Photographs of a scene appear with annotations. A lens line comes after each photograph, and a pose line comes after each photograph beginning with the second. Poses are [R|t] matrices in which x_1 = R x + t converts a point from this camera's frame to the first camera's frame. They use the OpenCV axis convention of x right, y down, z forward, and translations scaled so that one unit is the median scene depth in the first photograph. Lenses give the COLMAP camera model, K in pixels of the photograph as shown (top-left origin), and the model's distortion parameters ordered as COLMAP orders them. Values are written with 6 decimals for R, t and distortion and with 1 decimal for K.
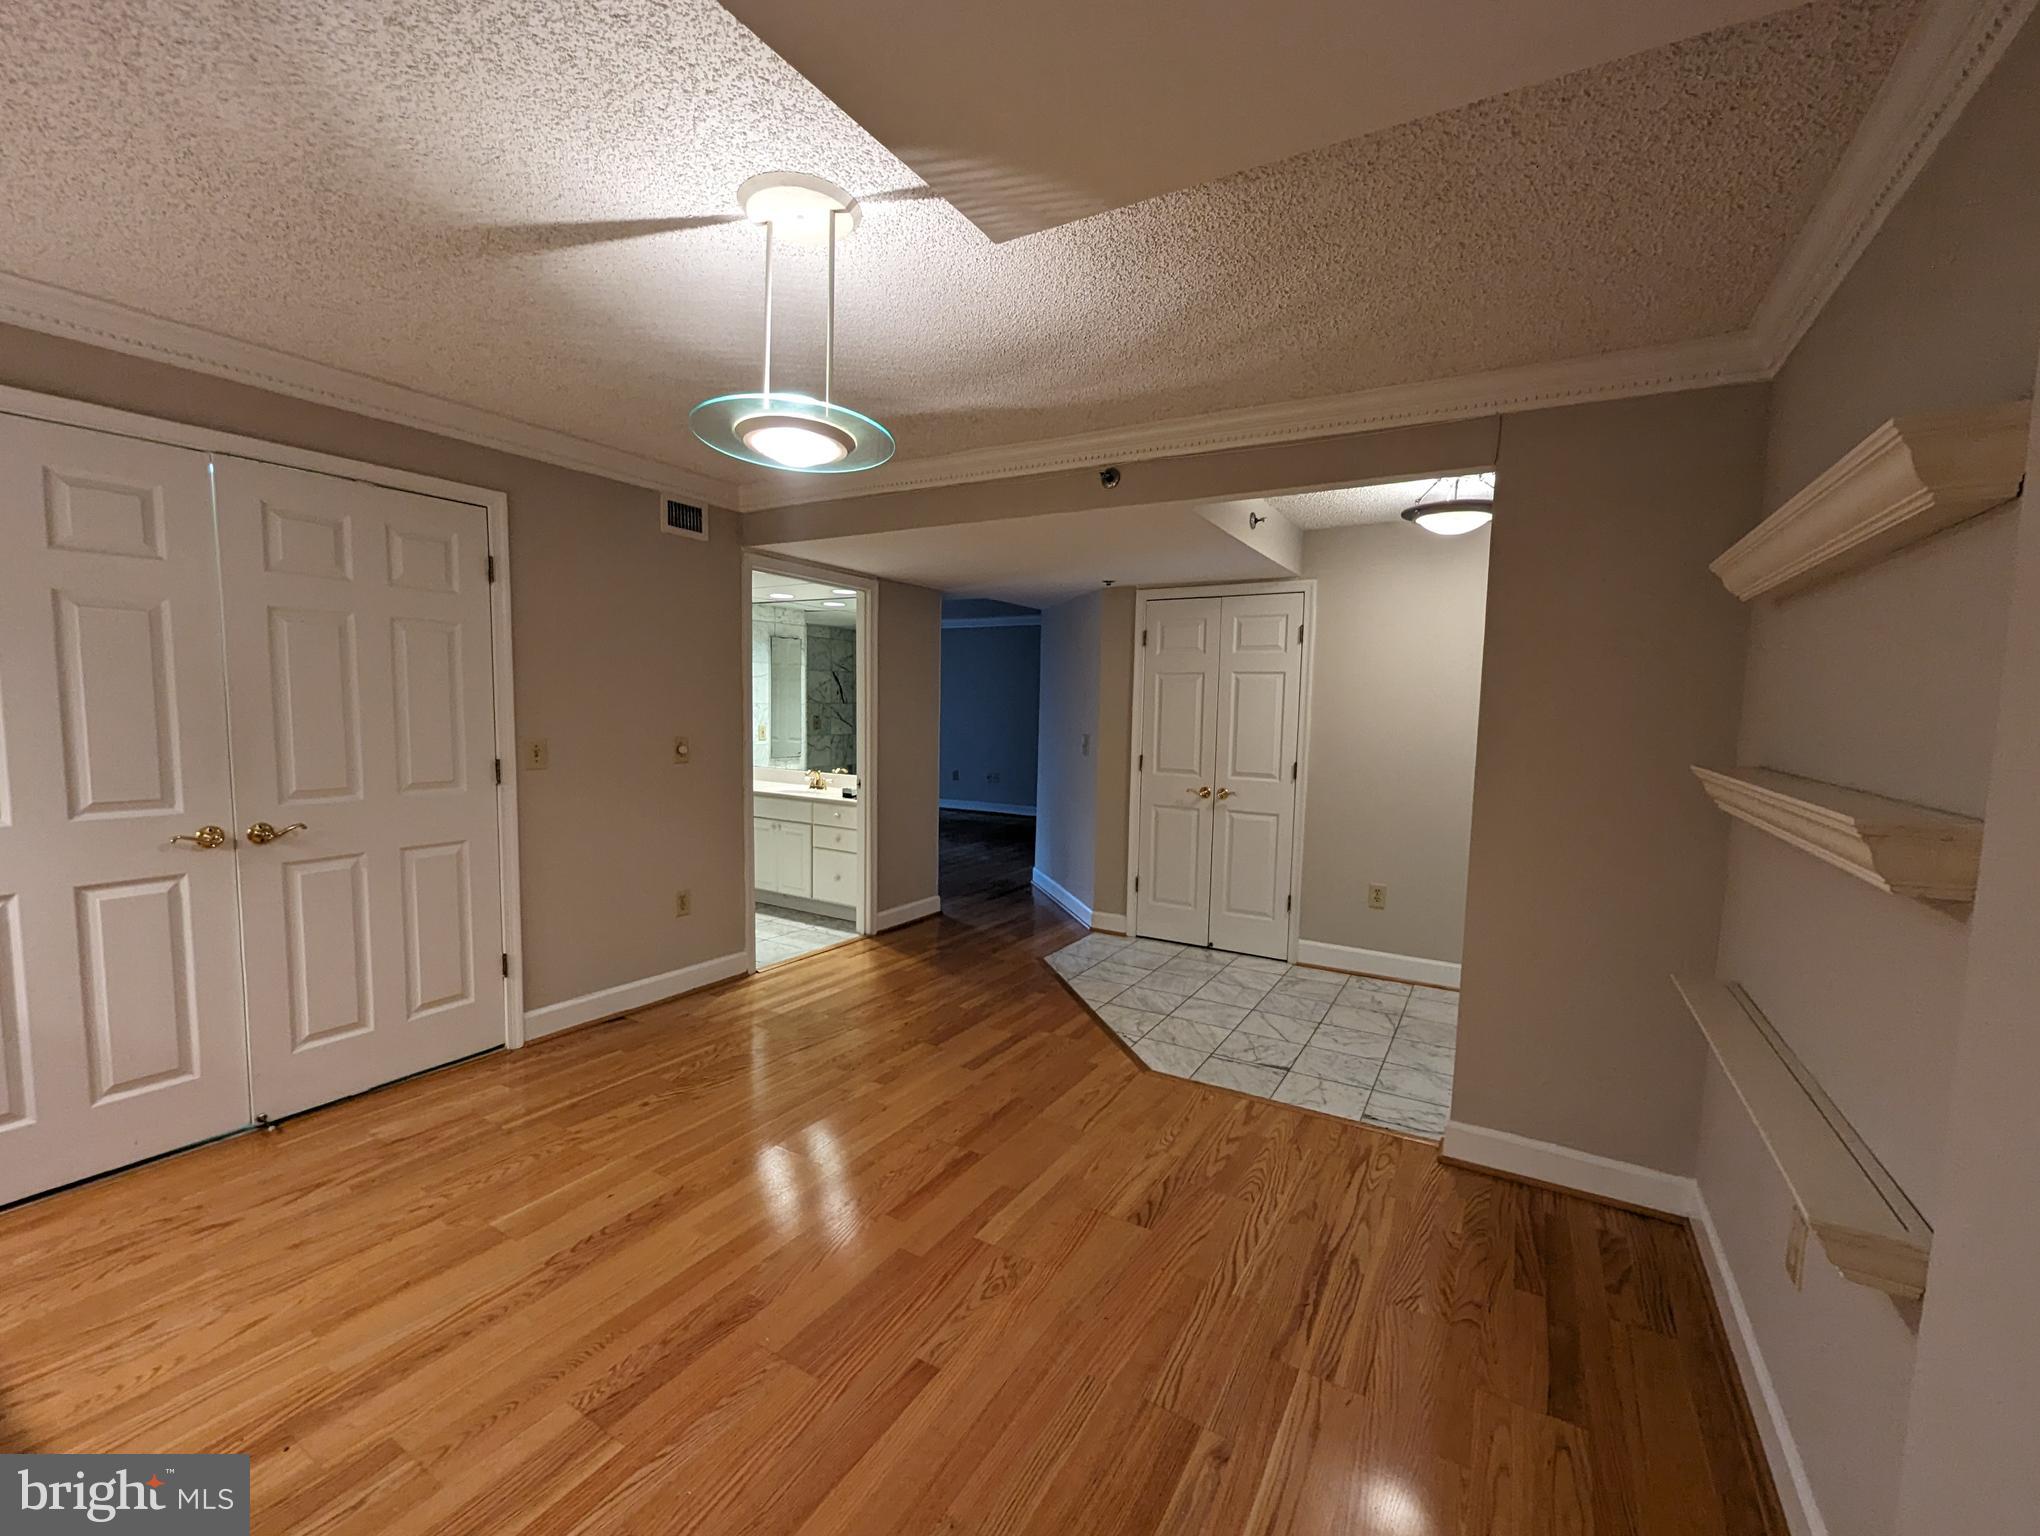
lens RADIAL K [[847.1, 0, 1018.8], [0, 847.1, 779.4], [0, 0, 1]] dist [0.000675, 0.001030]
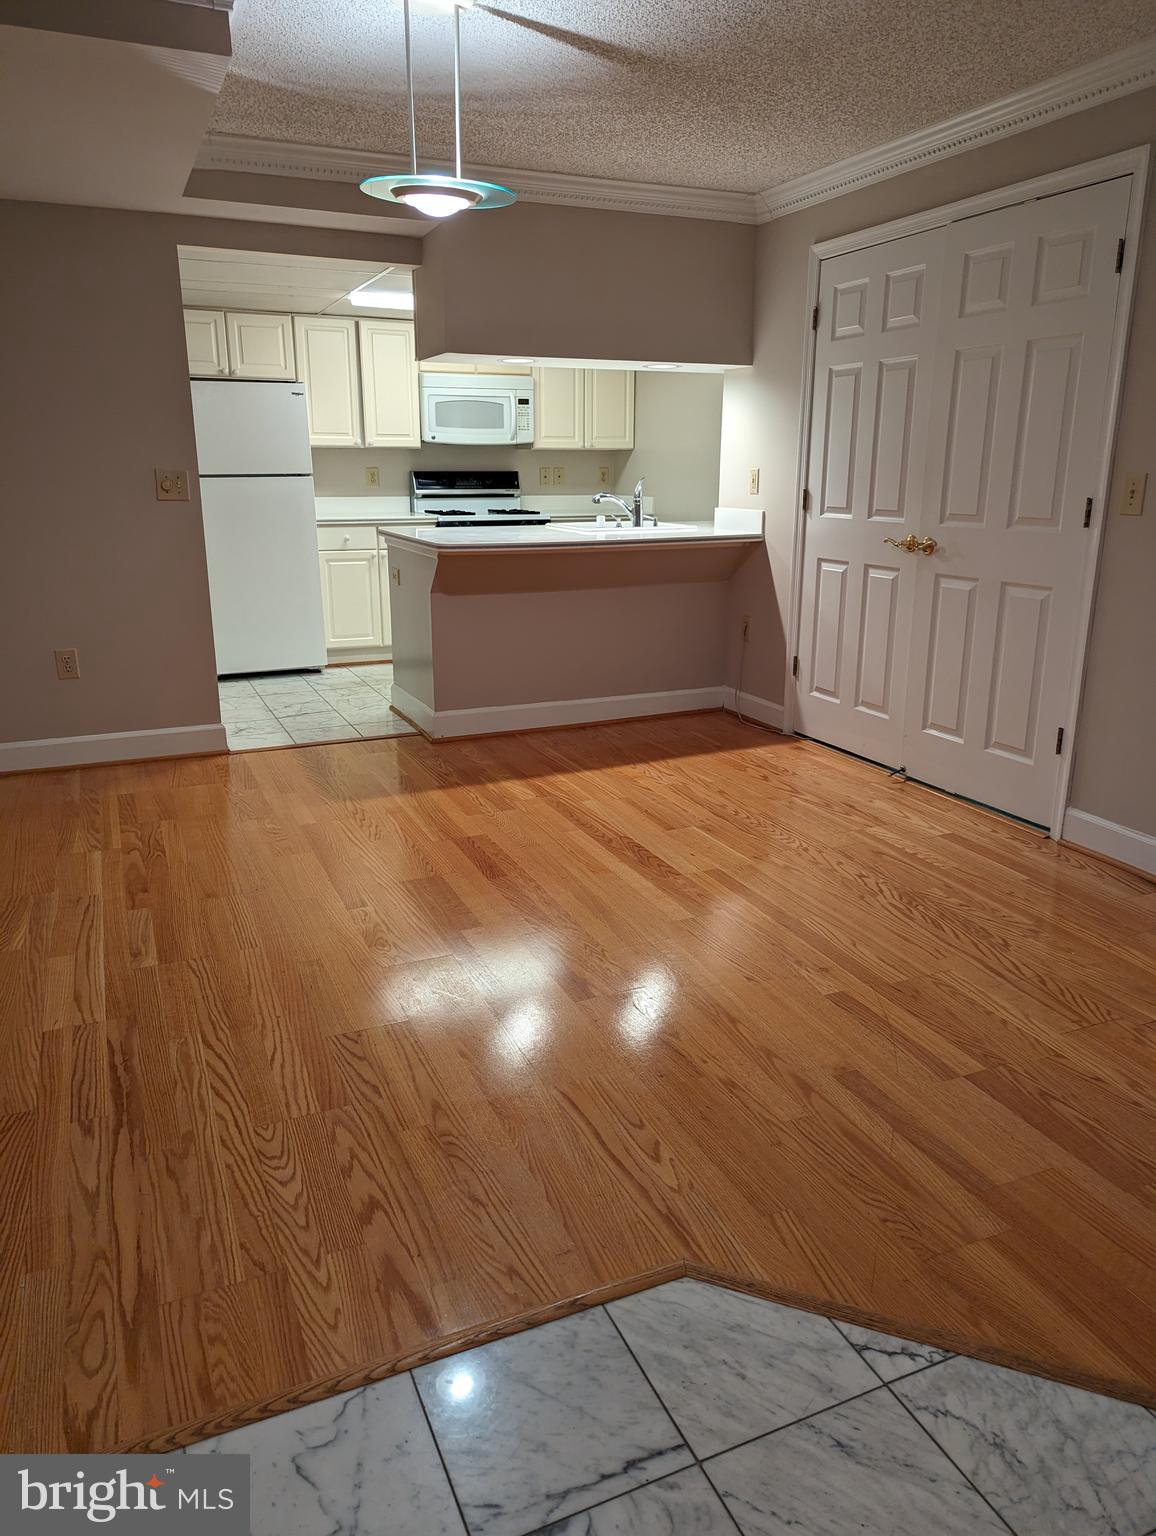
lens RADIAL K [[1074.2, 0, 579.9], [0, 1074.2, 747.1], [0, 0, 1]] dist [0.058369, -0.044493]
pose [[-0.578055, 0.185791, -0.794565, 0.570304], [-0.087927, 0.953883, 0.287012, -0.052333], [0.811247, 0.235772, -0.535061, 1.202386]]
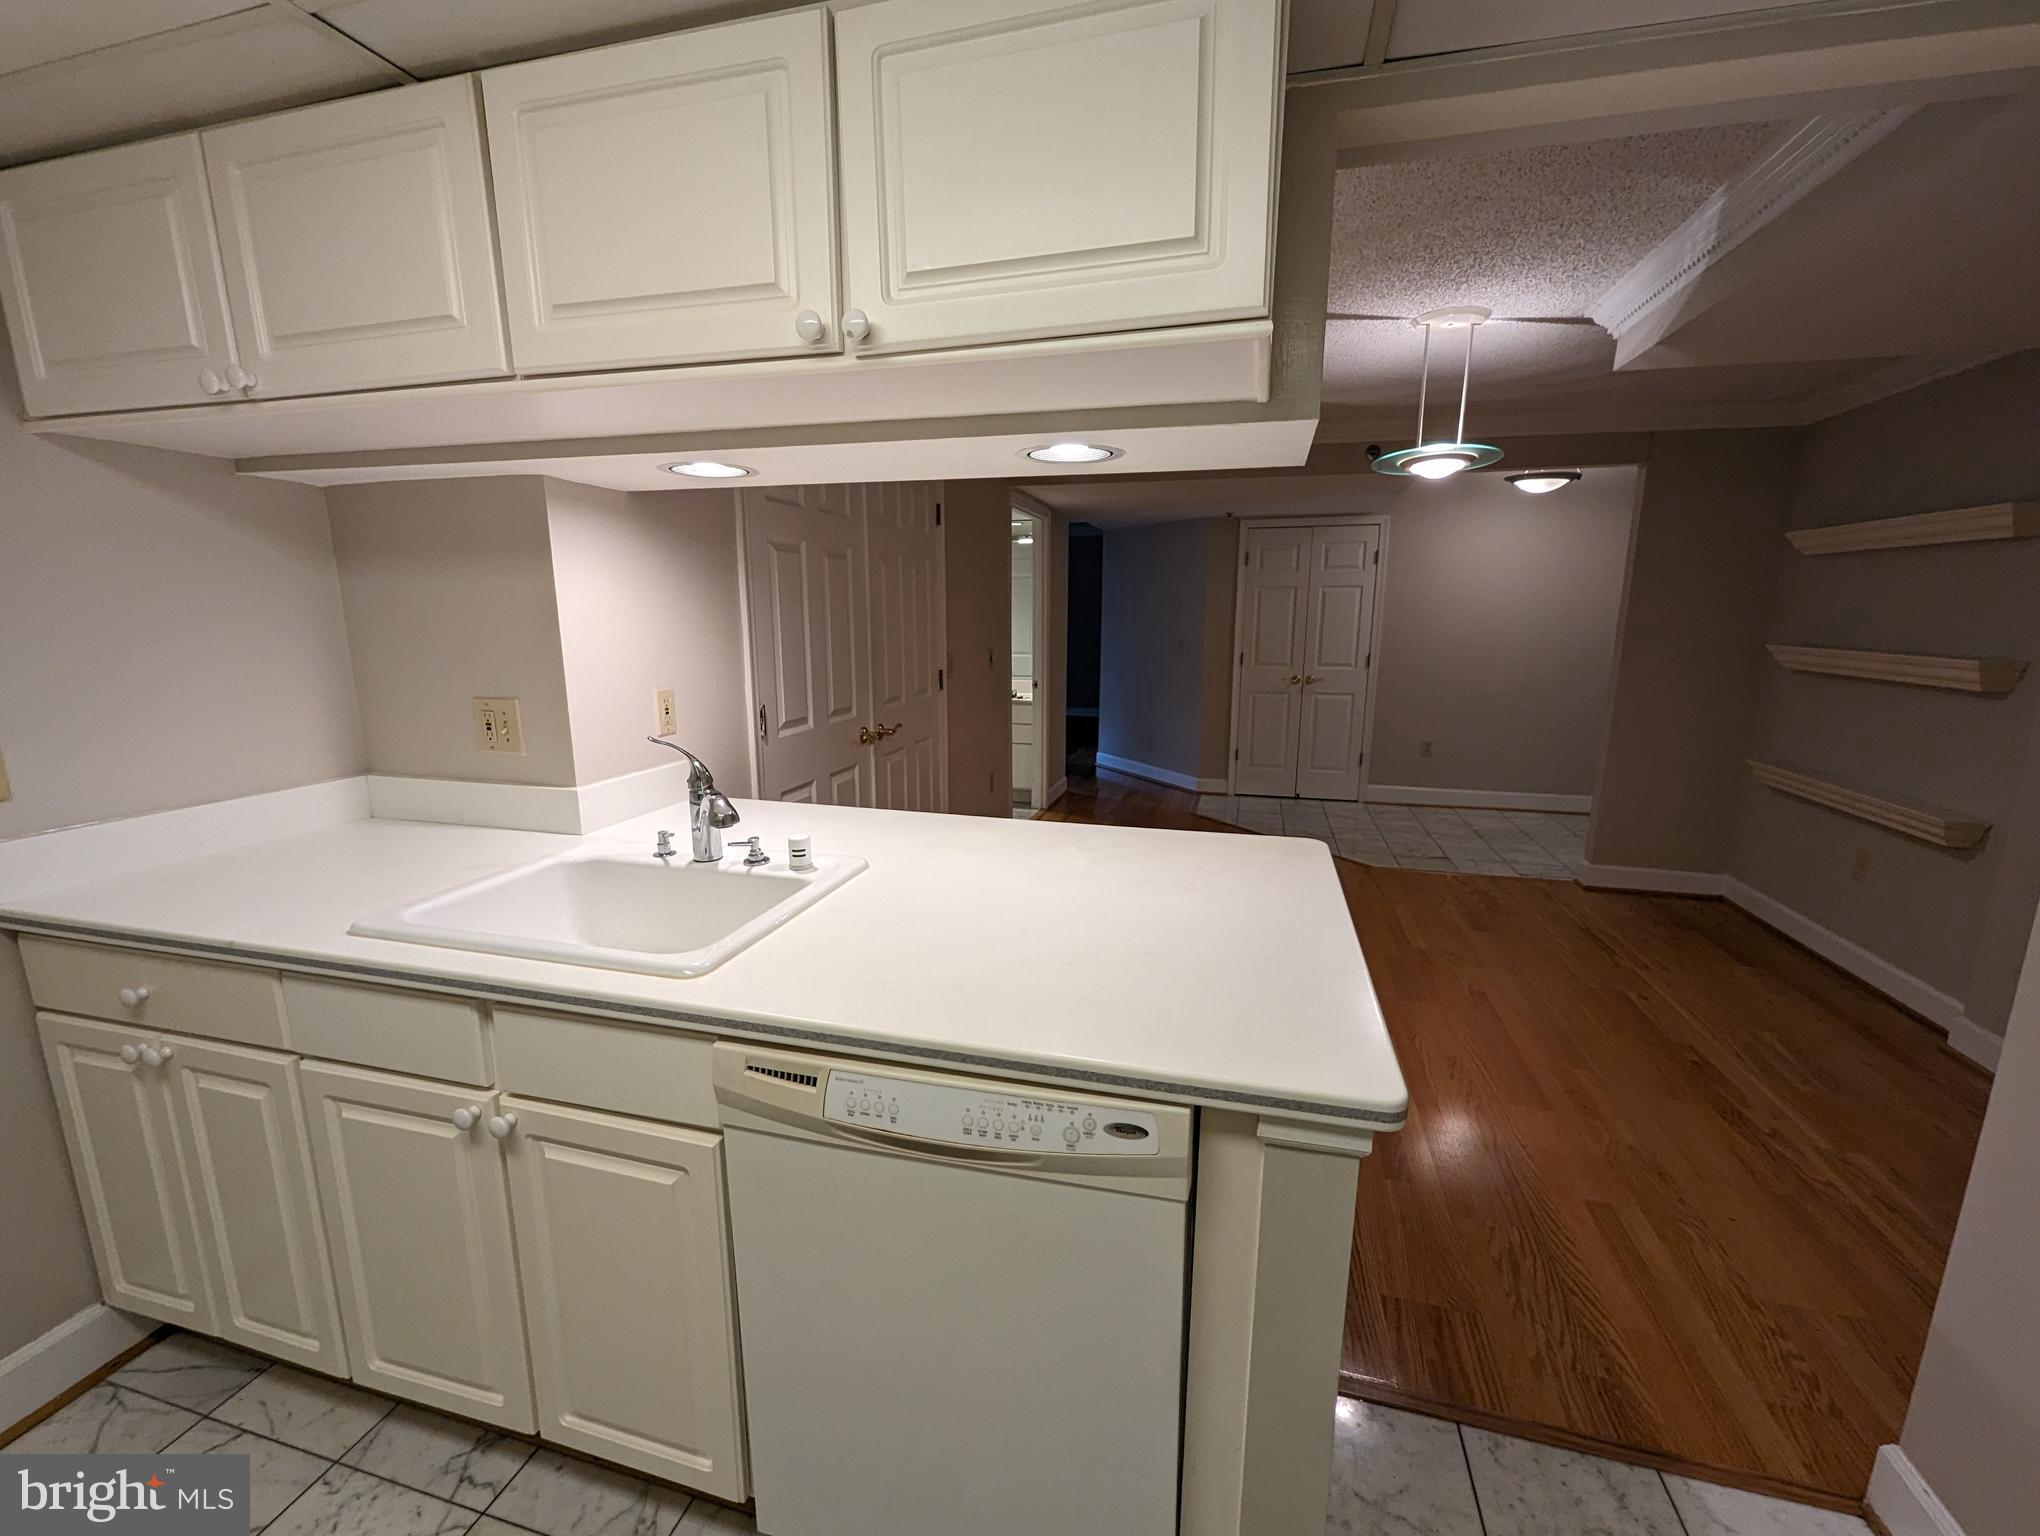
lens RADIAL K [[847.1, 0, 1018.8], [0, 847.1, 779.4], [0, 0, 1]] dist [0.000675, 0.001030]
pose [[0.963361, -0.070526, 0.258769, -0.823292], [0.040678, 0.992067, 0.118943, -0.007905], [-0.265105, -0.104058, 0.958588, -0.237783]]
